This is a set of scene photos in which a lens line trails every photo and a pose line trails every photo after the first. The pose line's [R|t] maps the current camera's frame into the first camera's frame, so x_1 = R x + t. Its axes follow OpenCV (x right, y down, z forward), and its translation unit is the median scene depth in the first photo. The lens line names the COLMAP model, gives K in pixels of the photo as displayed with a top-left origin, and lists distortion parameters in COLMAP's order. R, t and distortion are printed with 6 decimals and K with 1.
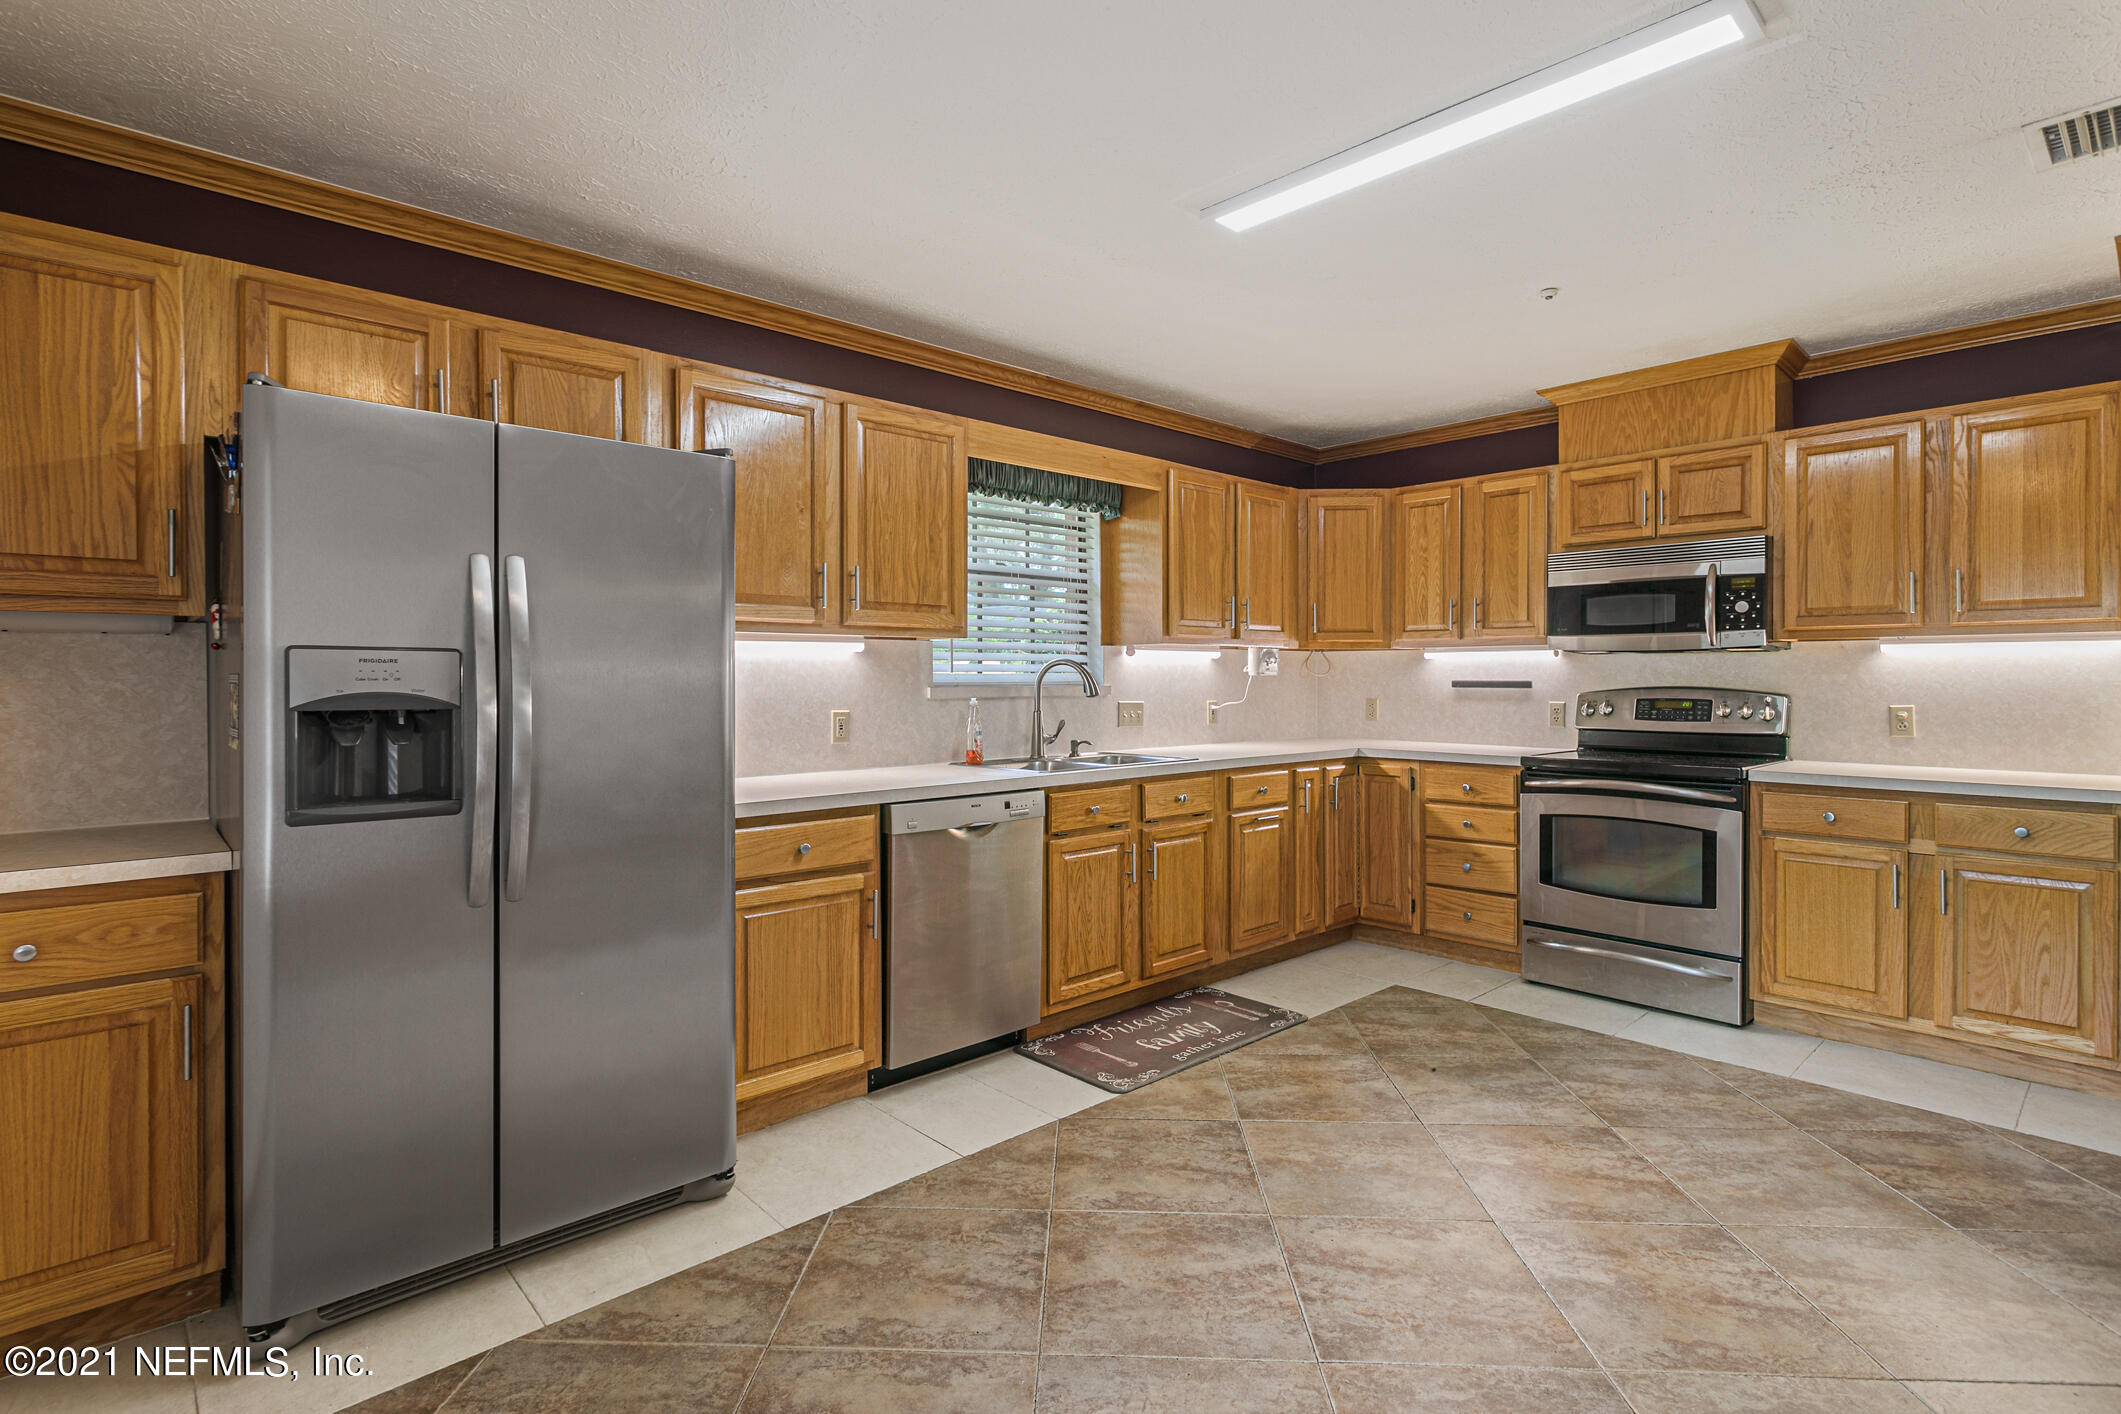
lens RADIAL K [[1021.9, 0, 1049.5], [0, 1021.9, 681.1], [0, 0, 1]] dist [0.000377, -0.000015]
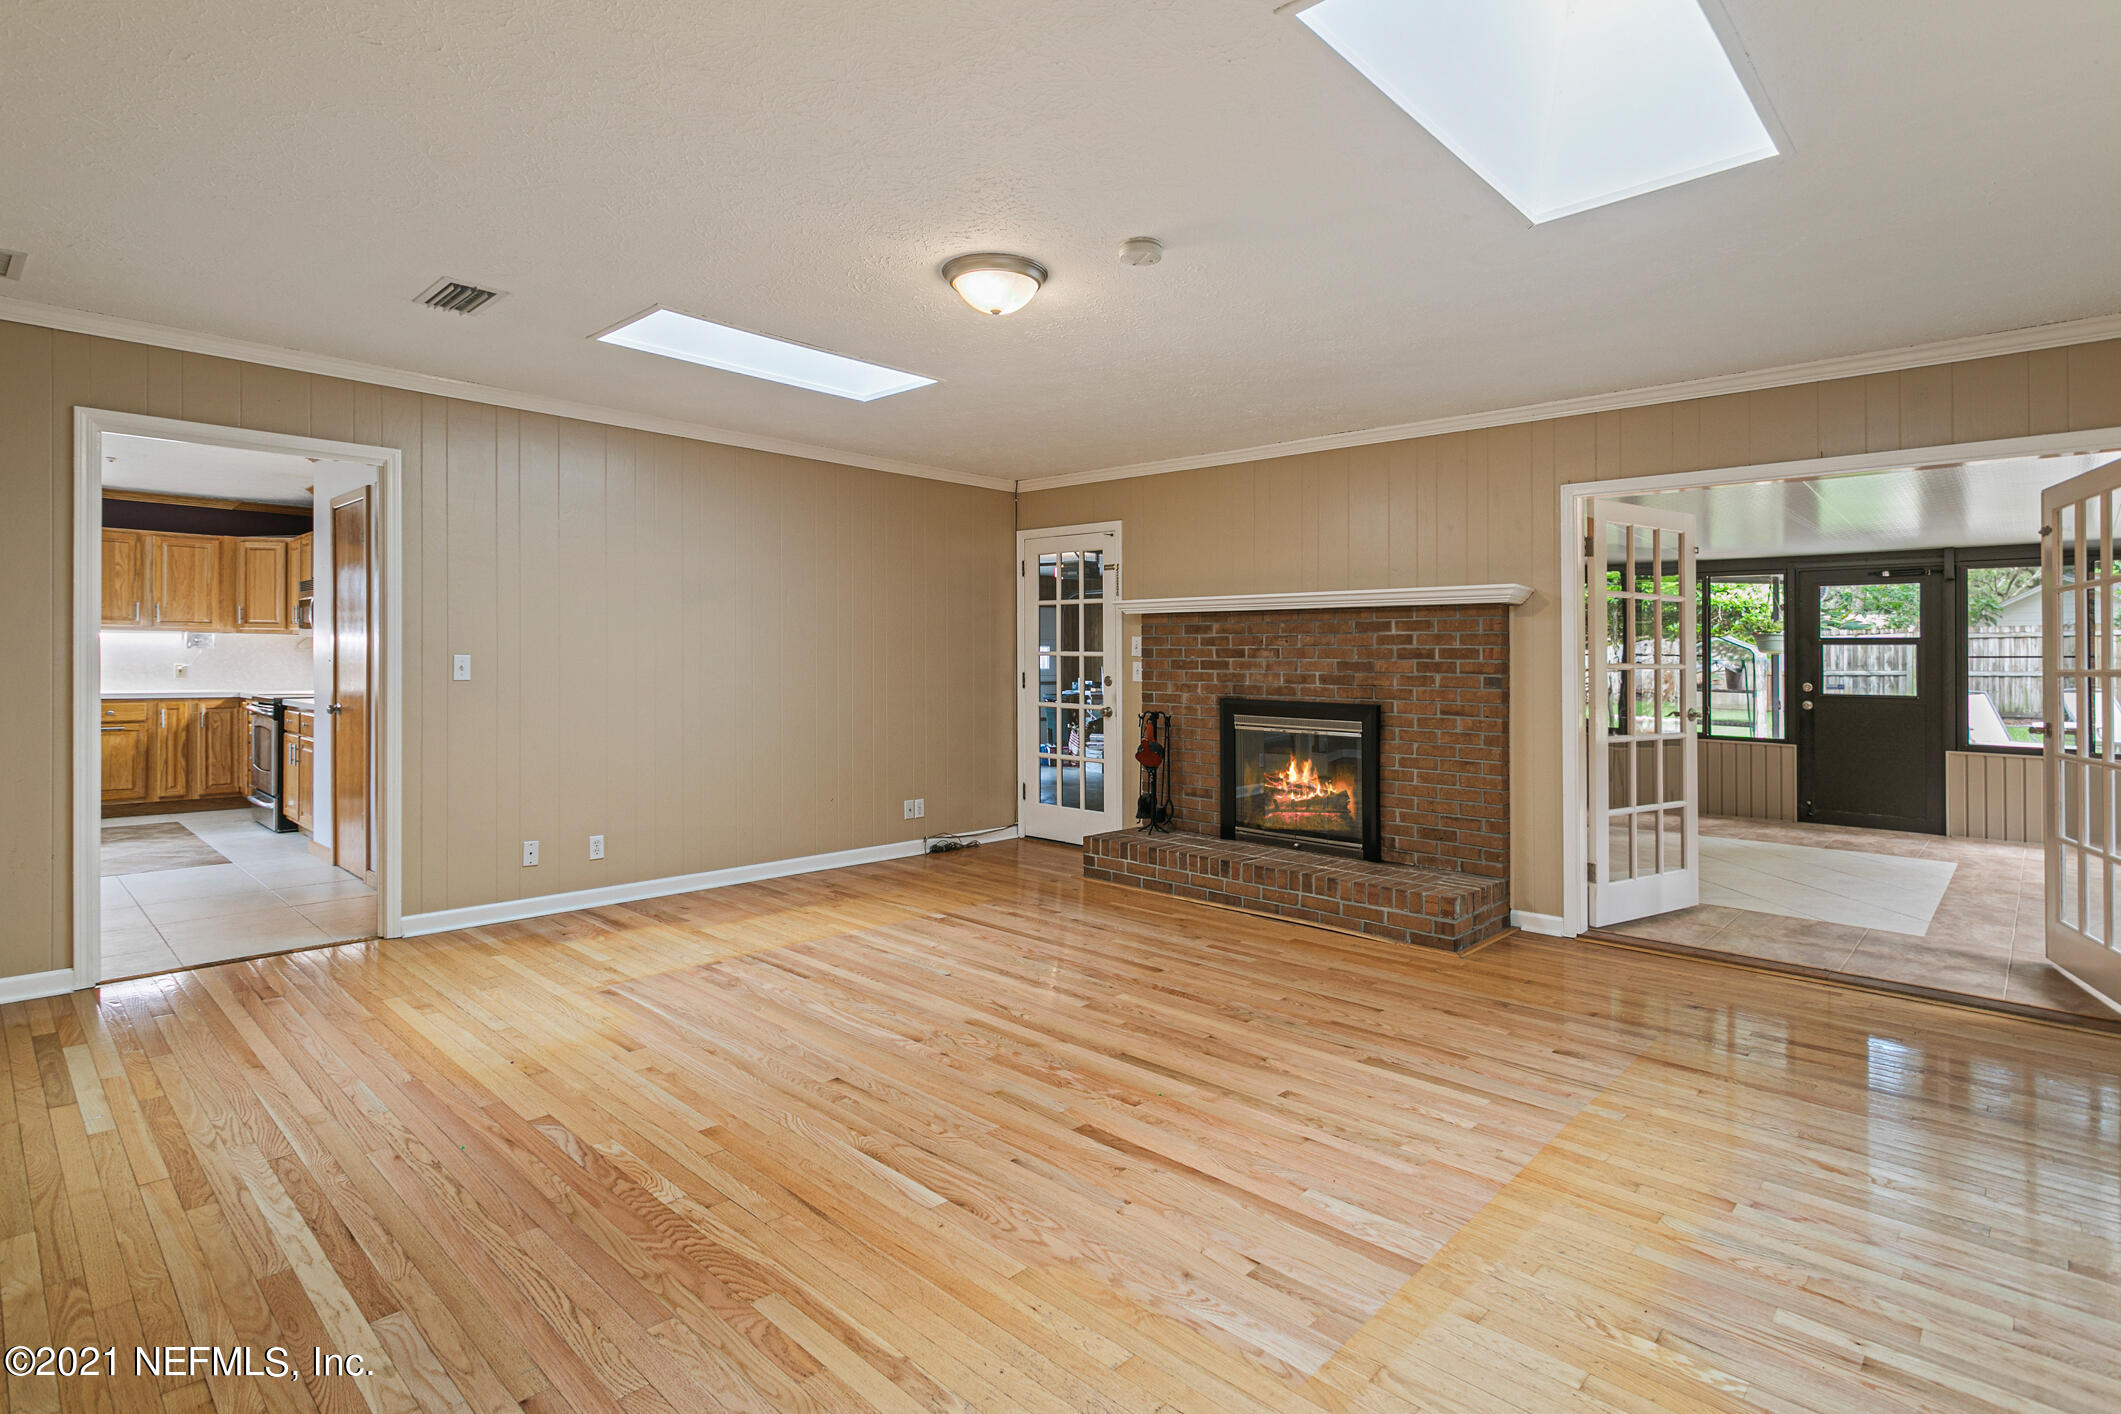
lens RADIAL K [[1021.9, 0, 1031.2], [0, 1021.9, 661.3], [0, 0, 1]] dist [0.000377, -0.000015]
pose [[0.997920, 0.006200, 0.064162, 2.100359], [-0.006211, 0.999981, -0.000039, 0.009182], [-0.064161, -0.000359, 0.997939, -1.081447]]
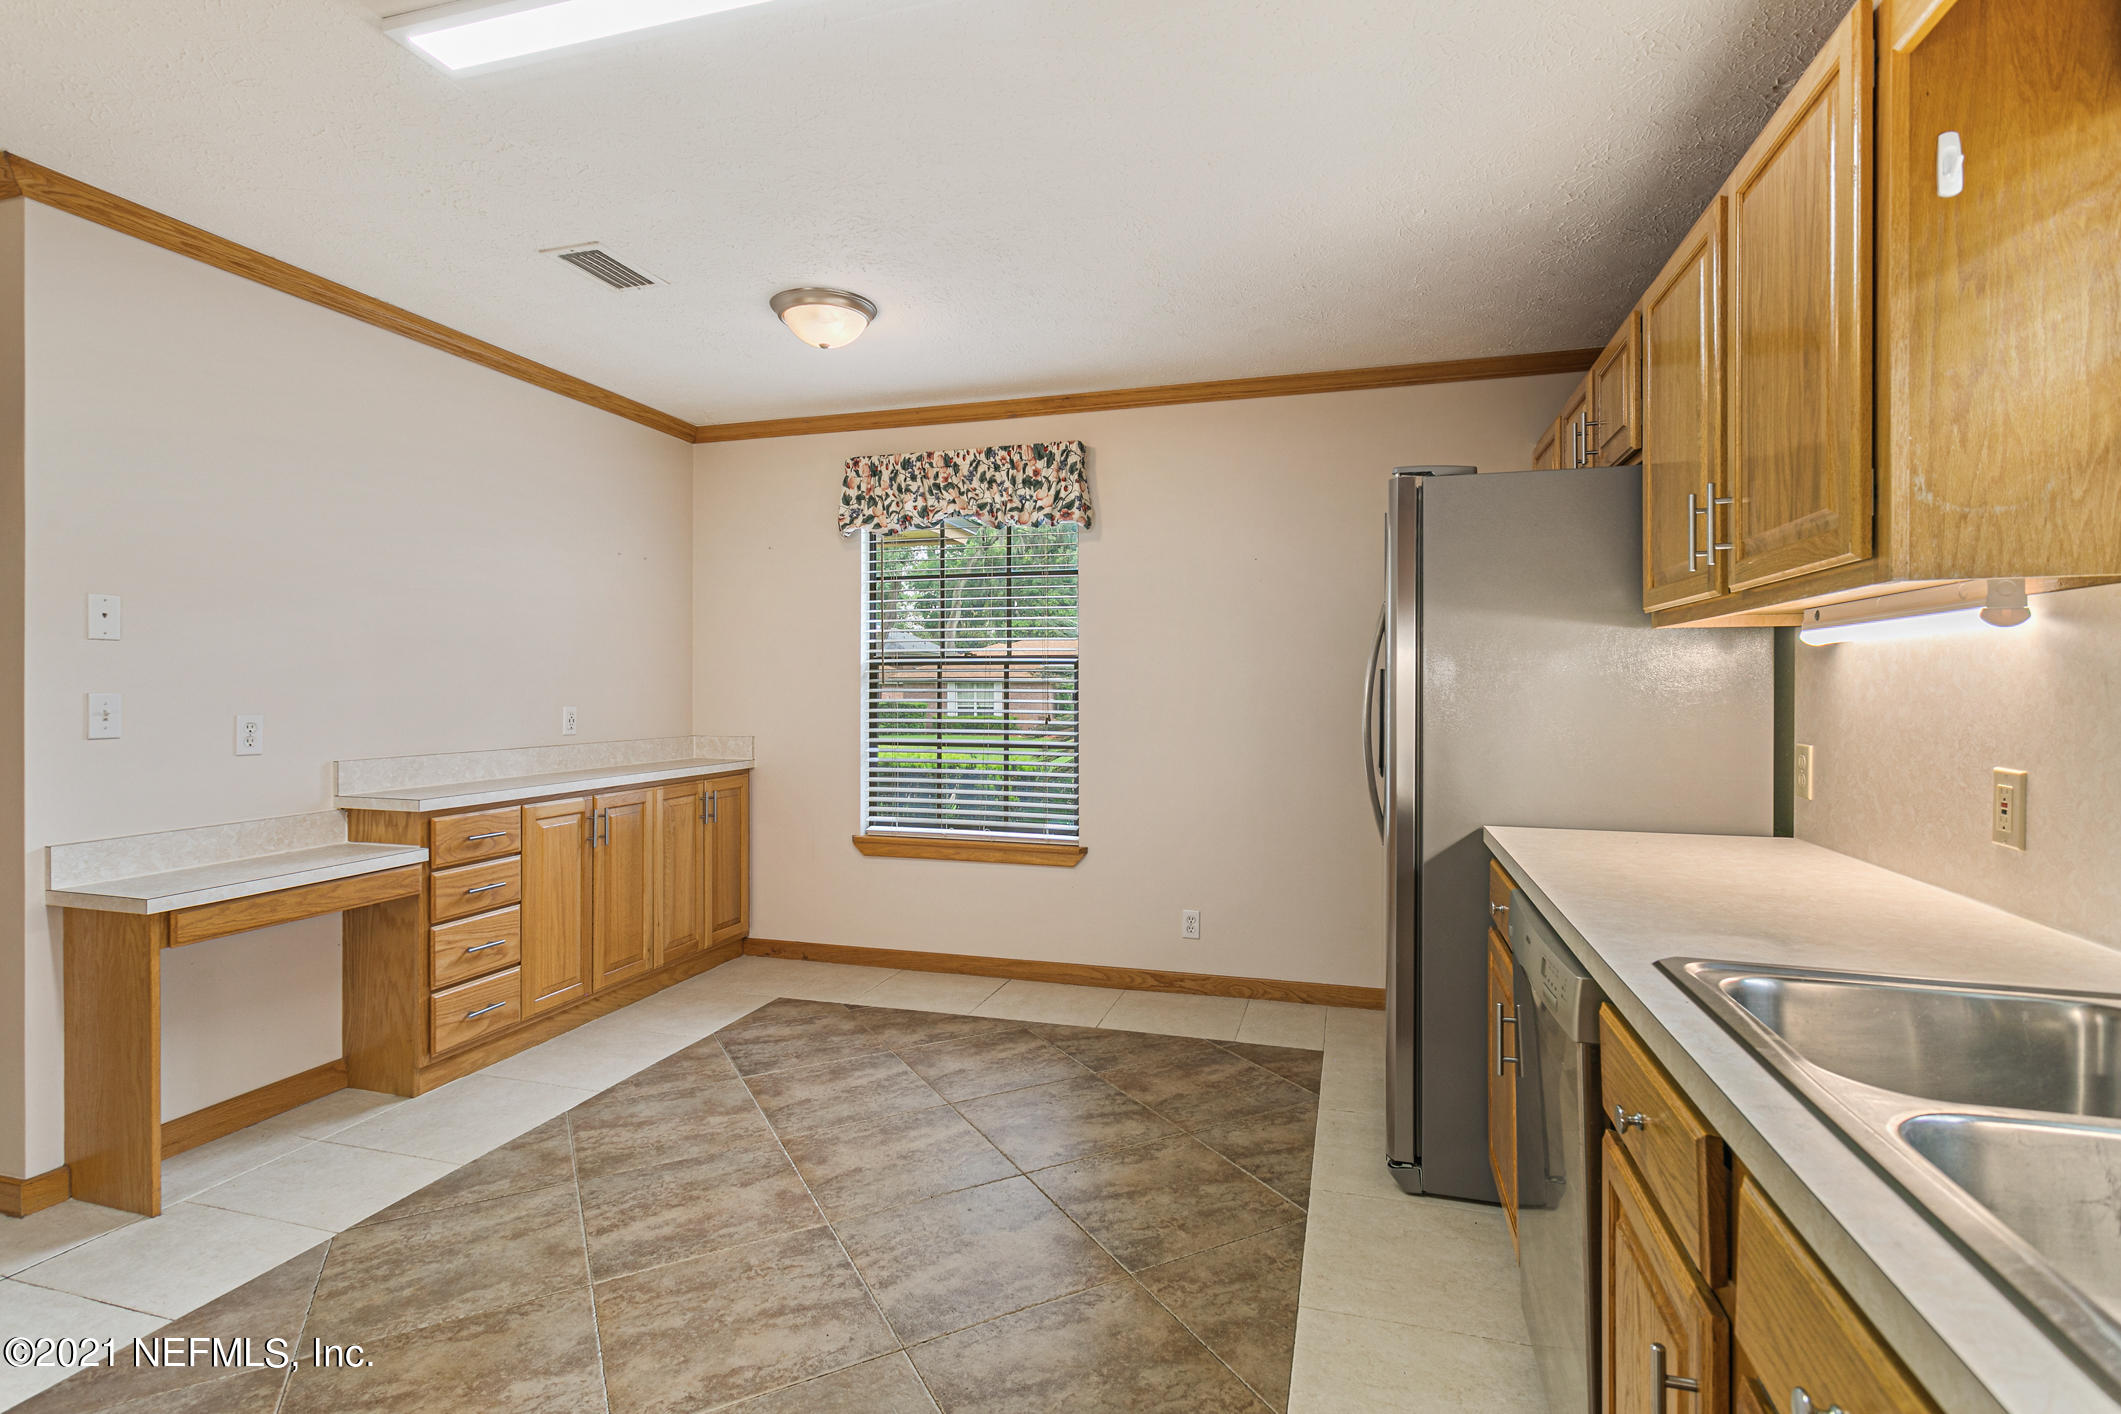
lens RADIAL K [[1021.9, 0, 1048.3], [0, 1021.9, 687.5], [0, 0, 1]] dist [0.000377, -0.000015]
pose [[-0.862311, 0.003746, -0.506364, 0.369998], [0.001028, 0.999984, 0.005647, -0.007387], [0.506377, 0.004349, -0.862301, 1.232309]]
